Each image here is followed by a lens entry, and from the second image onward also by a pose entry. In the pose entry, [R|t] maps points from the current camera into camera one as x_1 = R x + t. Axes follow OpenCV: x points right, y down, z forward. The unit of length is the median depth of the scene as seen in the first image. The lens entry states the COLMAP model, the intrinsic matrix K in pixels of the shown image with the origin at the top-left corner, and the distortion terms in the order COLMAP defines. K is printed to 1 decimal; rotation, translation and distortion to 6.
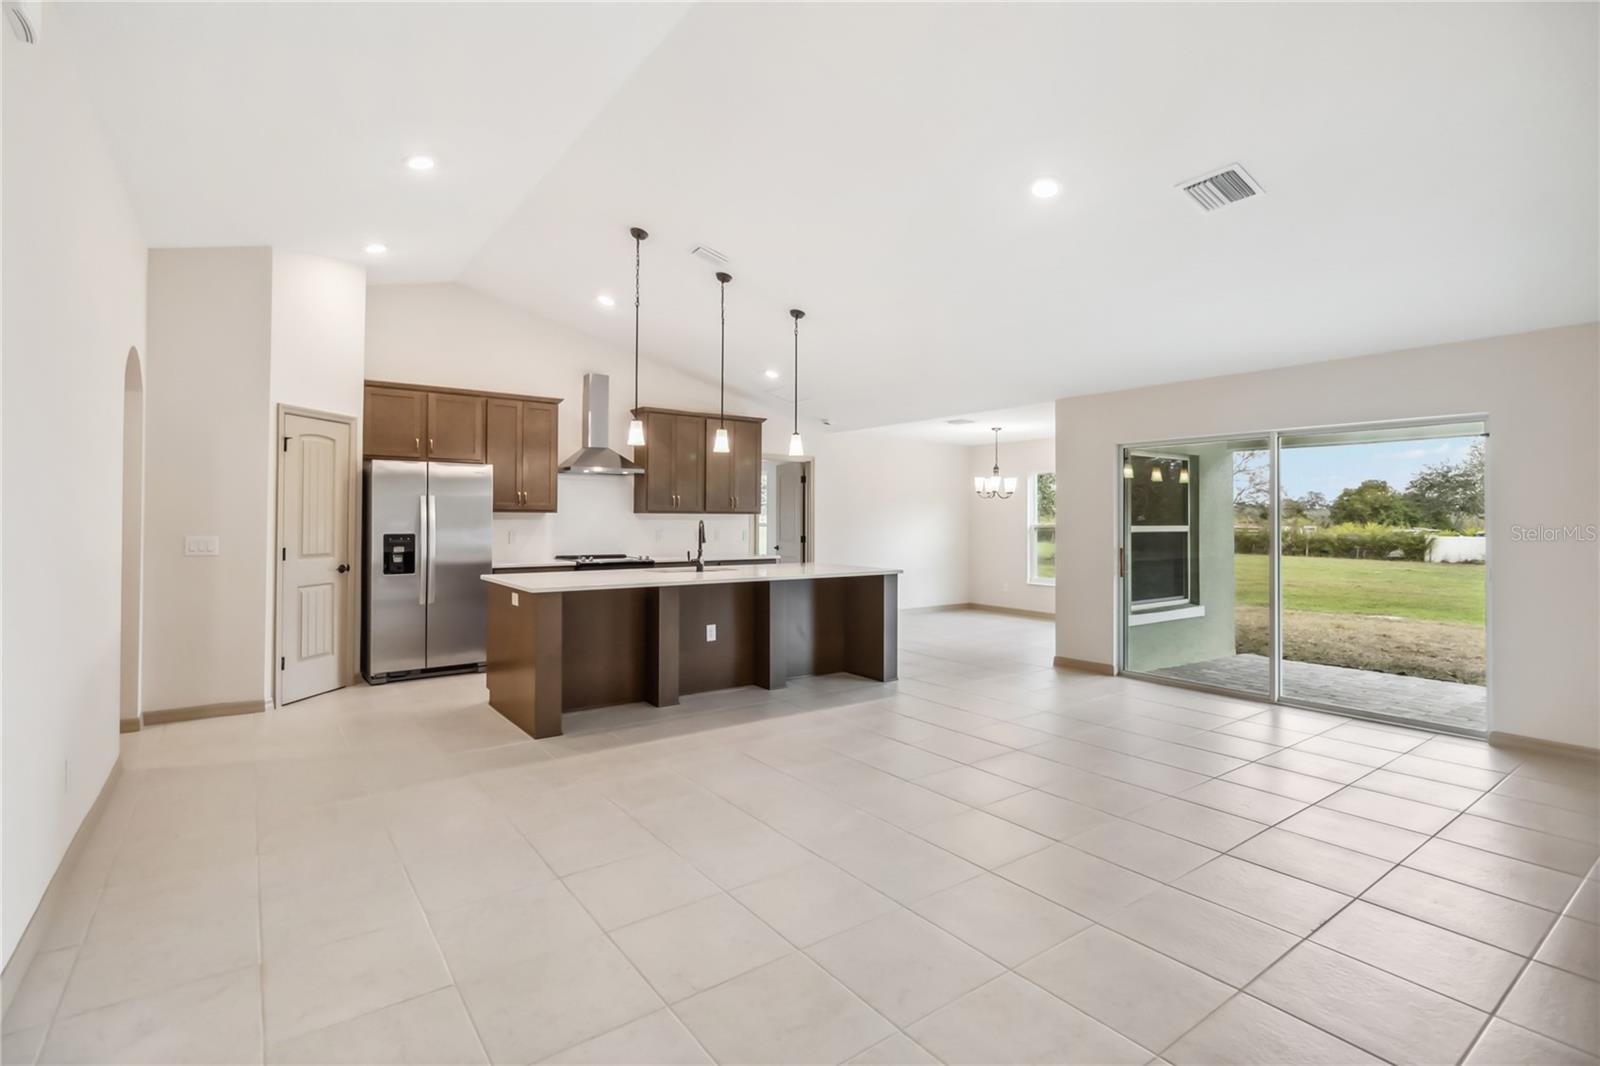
lens RADIAL K [[746.4, 0, 759.9], [0, 746.4, 522.3], [0, 0, 1]] dist [0.001776, -0.000059]
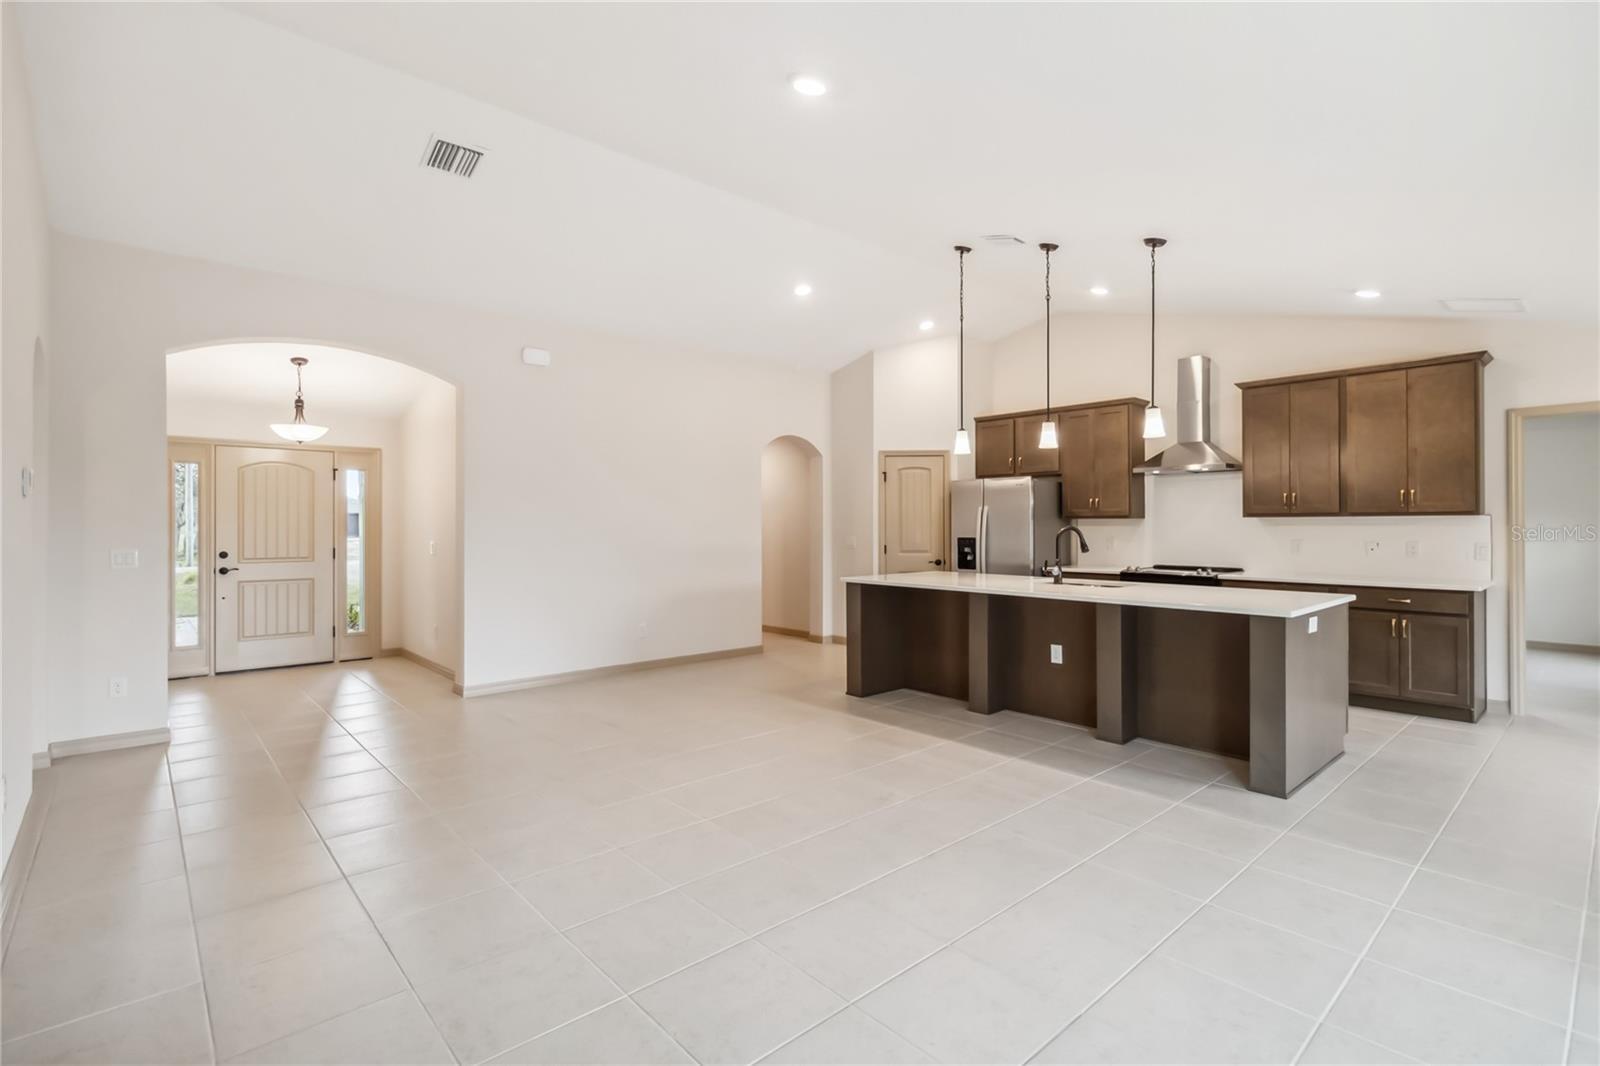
lens RADIAL K [[746.4, 0, 800.9], [0, 746.4, 521.1], [0, 0, 1]] dist [0.001776, -0.000059]
pose [[0.113674, -0.009651, -0.993471, 0.765102], [-0.000784, 0.999952, -0.009804, 0.000314], [0.993518, 0.001894, 0.113661, 0.592129]]
